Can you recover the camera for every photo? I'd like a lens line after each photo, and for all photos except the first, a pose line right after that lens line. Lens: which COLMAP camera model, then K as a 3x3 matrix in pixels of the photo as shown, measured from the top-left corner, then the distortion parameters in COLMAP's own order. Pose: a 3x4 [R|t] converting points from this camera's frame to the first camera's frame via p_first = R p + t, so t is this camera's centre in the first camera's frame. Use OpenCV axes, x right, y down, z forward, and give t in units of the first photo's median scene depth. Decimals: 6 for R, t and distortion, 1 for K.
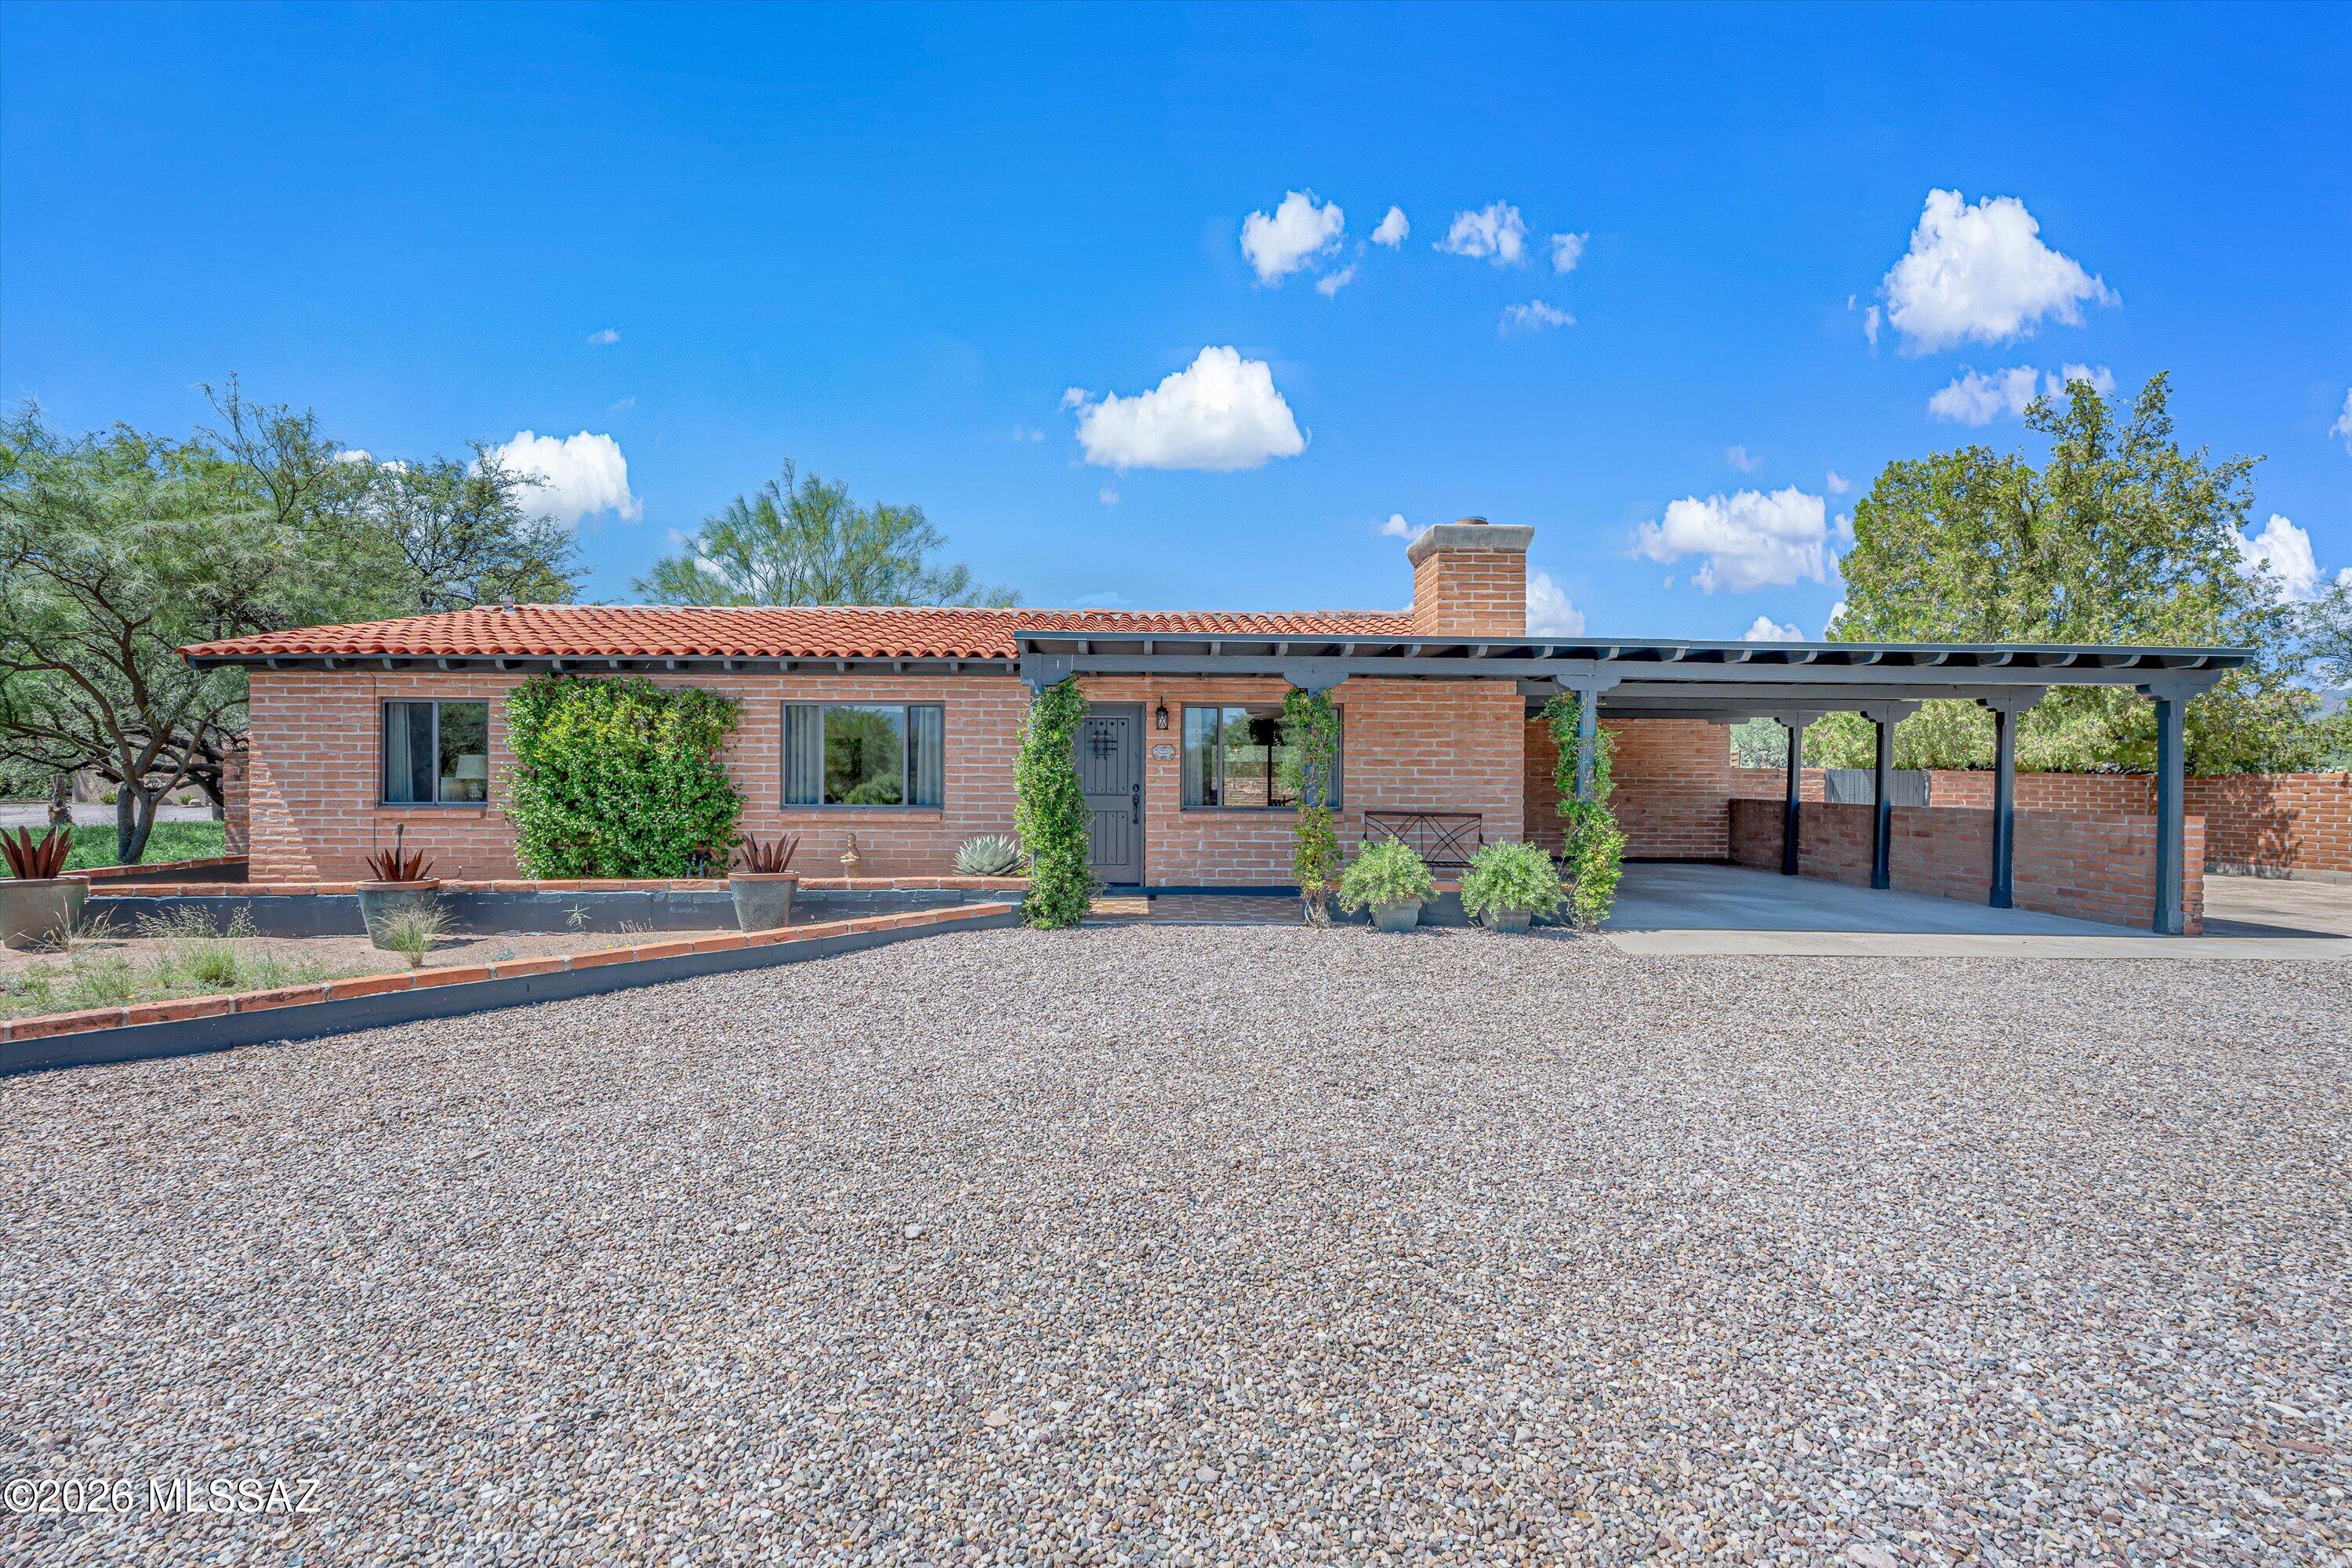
lens RADIAL K [[1020.2, 0, 1190.7], [0, 1020.2, 788.1], [0, 0, 1]] dist [-0.000969, 0.000195]
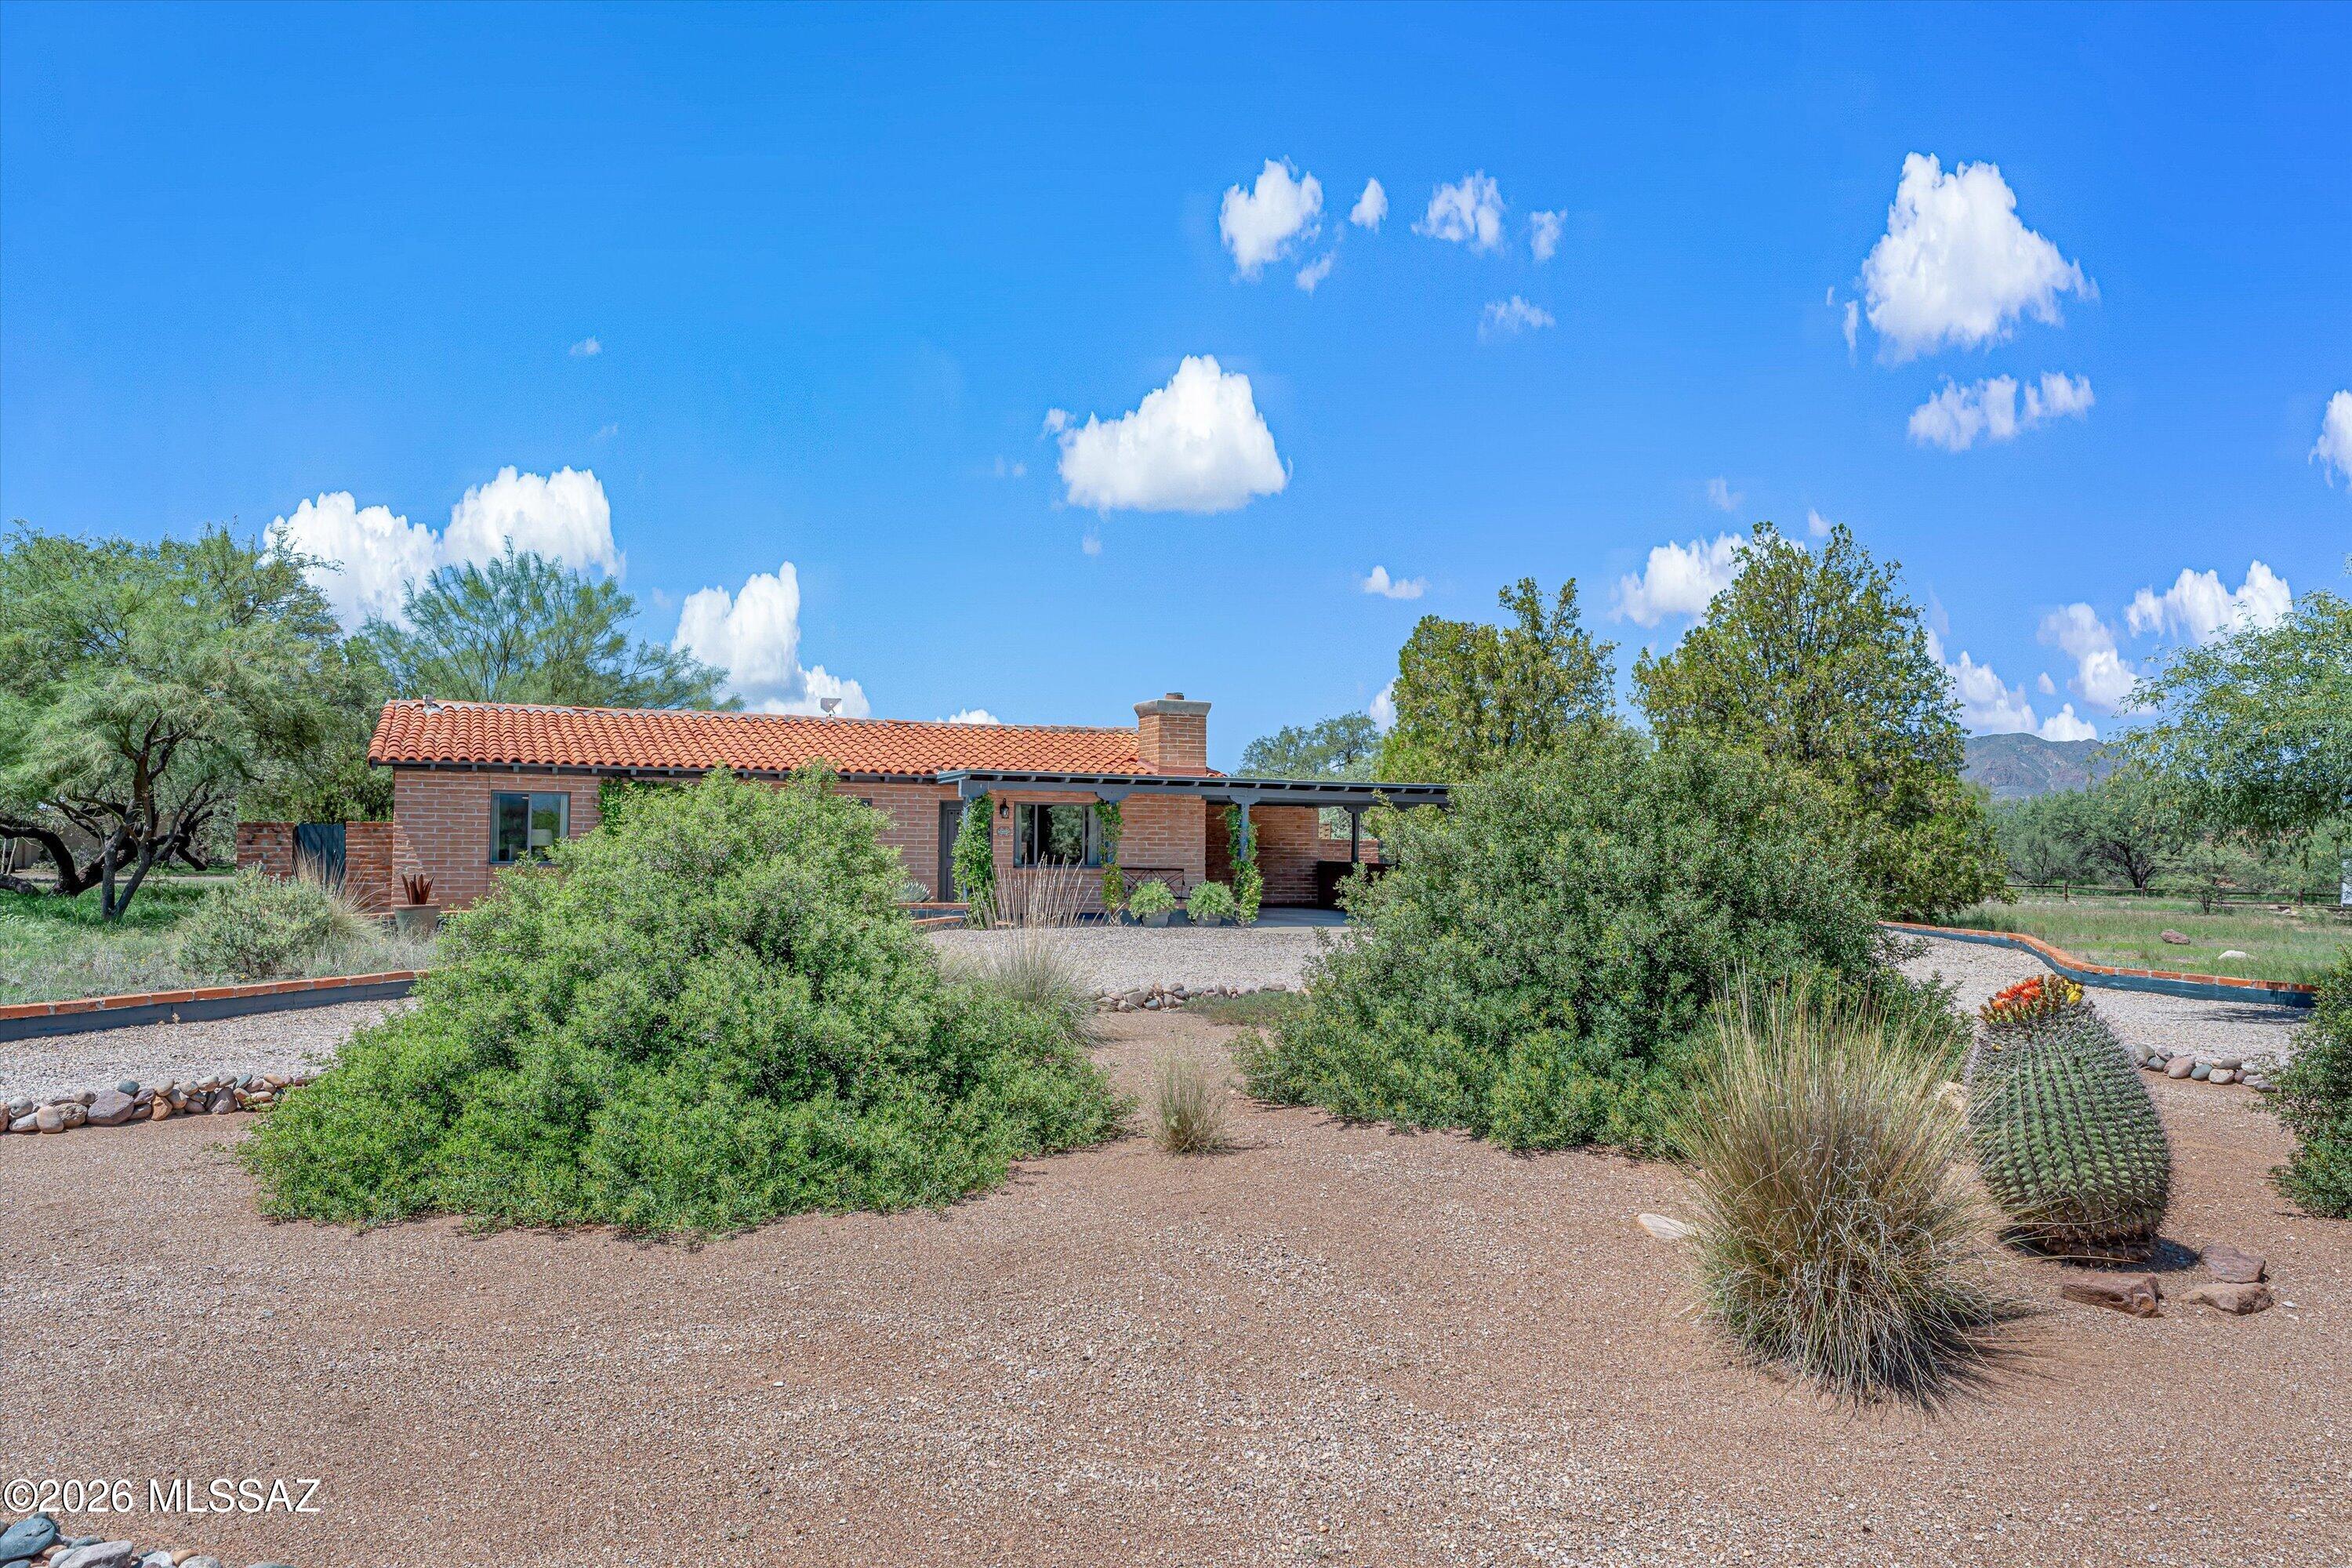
lens RADIAL K [[1352.0, 0, 1176.0], [0, 1352.0, 784.0], [0, 0, 1]] dist [-0.020378, -0.000431]
pose [[0.933807, 0.020247, 0.357204, -0.575637], [-0.005005, 0.999039, -0.043542, -0.018519], [-0.357742, 0.038872, 0.933011, -1.191785]]
